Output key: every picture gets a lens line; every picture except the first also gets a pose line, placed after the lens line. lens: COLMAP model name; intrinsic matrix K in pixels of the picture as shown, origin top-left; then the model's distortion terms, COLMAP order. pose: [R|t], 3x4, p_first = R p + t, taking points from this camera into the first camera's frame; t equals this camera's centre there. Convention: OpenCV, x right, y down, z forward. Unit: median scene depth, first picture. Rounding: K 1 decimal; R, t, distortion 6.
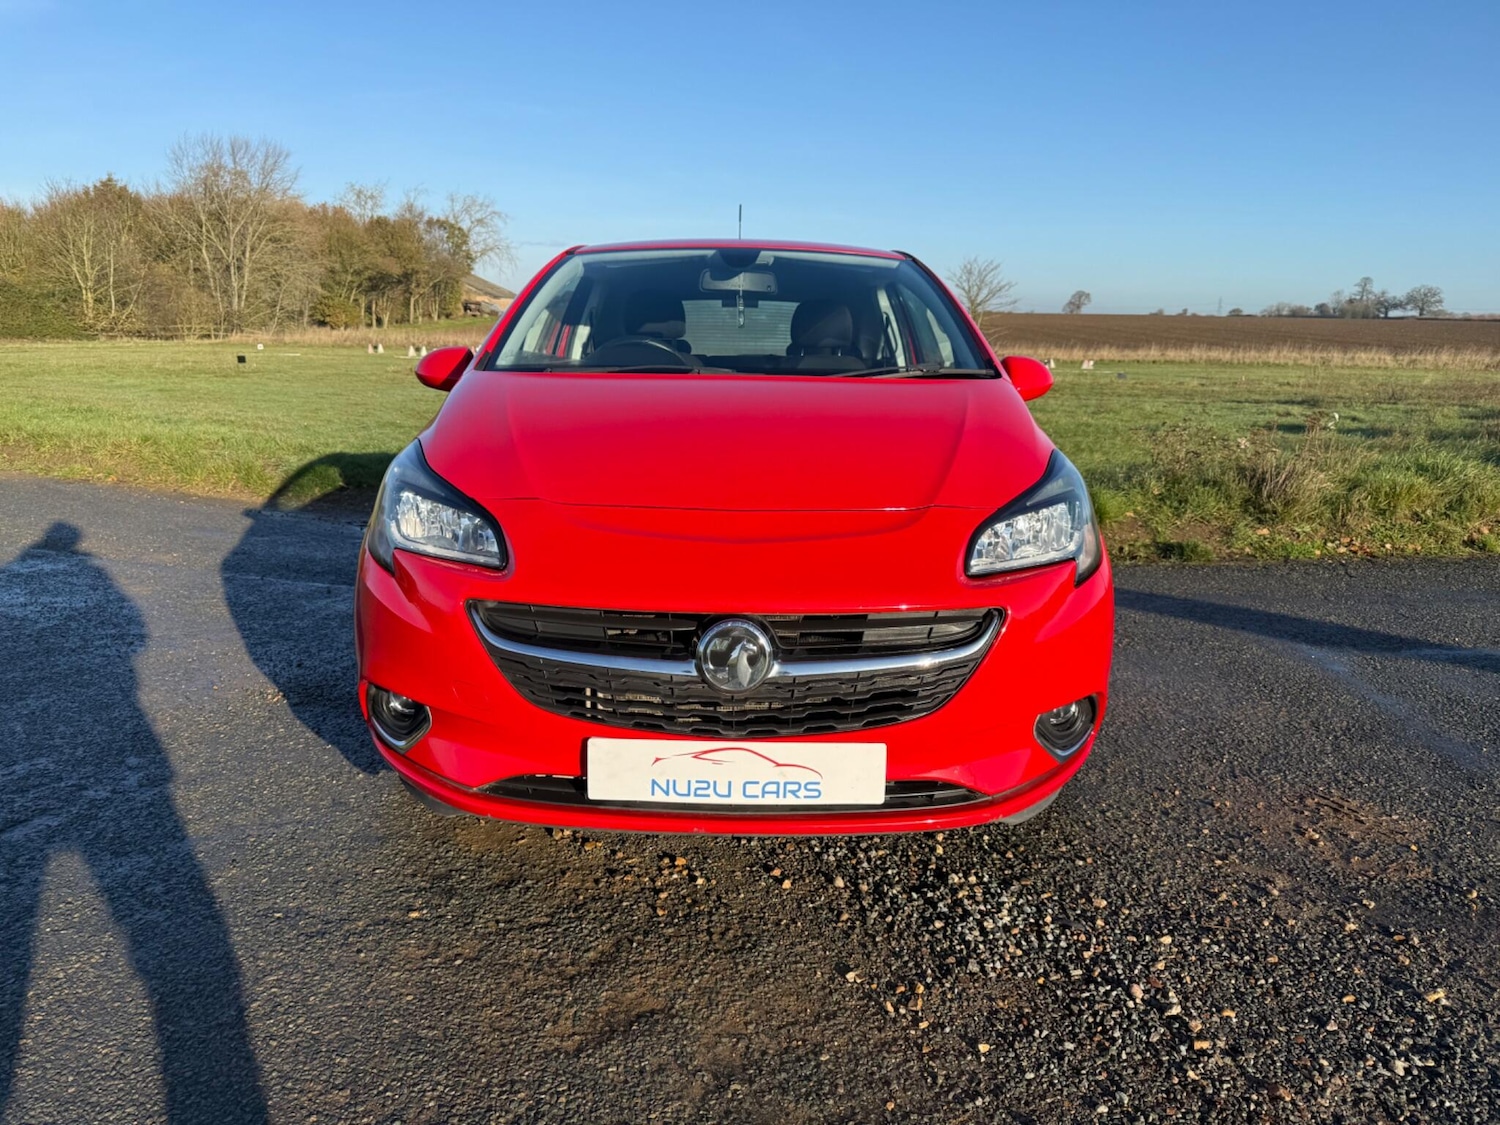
lens RADIAL K [[1072.9, 0, 746.2], [0, 1072.9, 564.6], [0, 0, 1]] dist [-0.005533, -0.009870]
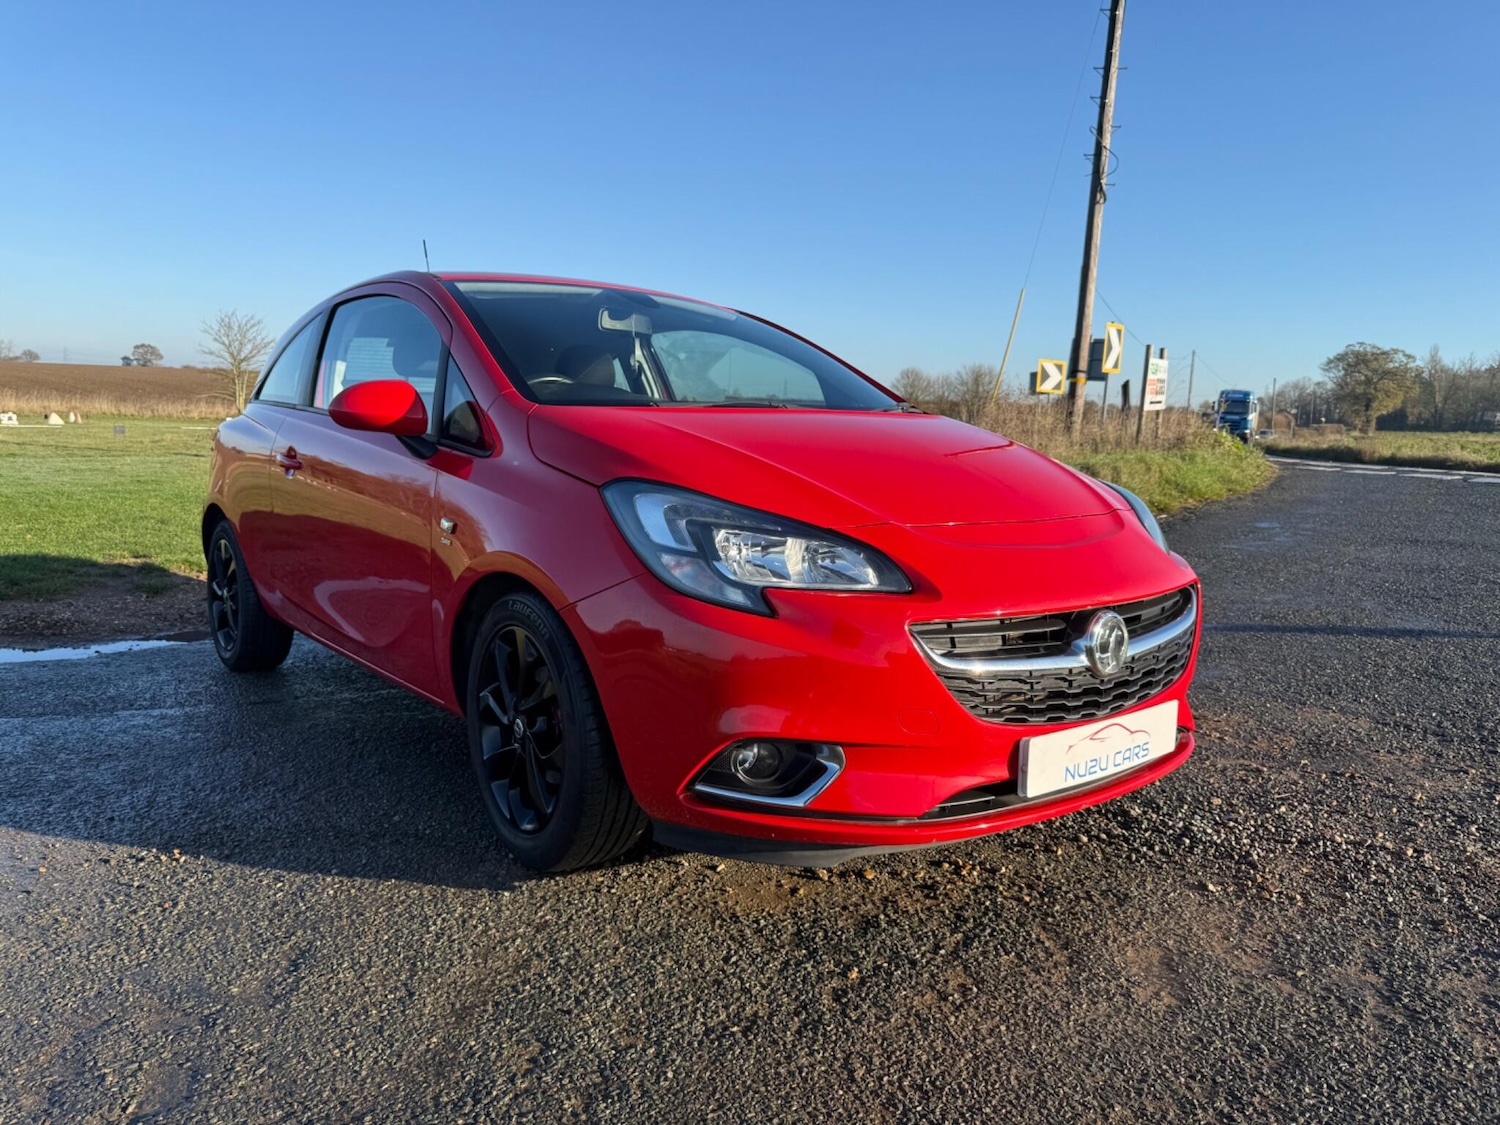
lens RADIAL K [[1072.9, 0, 743.6], [0, 1072.9, 563.8], [0, 0, 1]] dist [-0.005533, -0.009870]
pose [[0.775146, -0.077197, 0.627049, -1.007314], [0.112842, 0.993464, -0.017186, -0.025302], [-0.621624, 0.084080, 0.778791, 0.325948]]
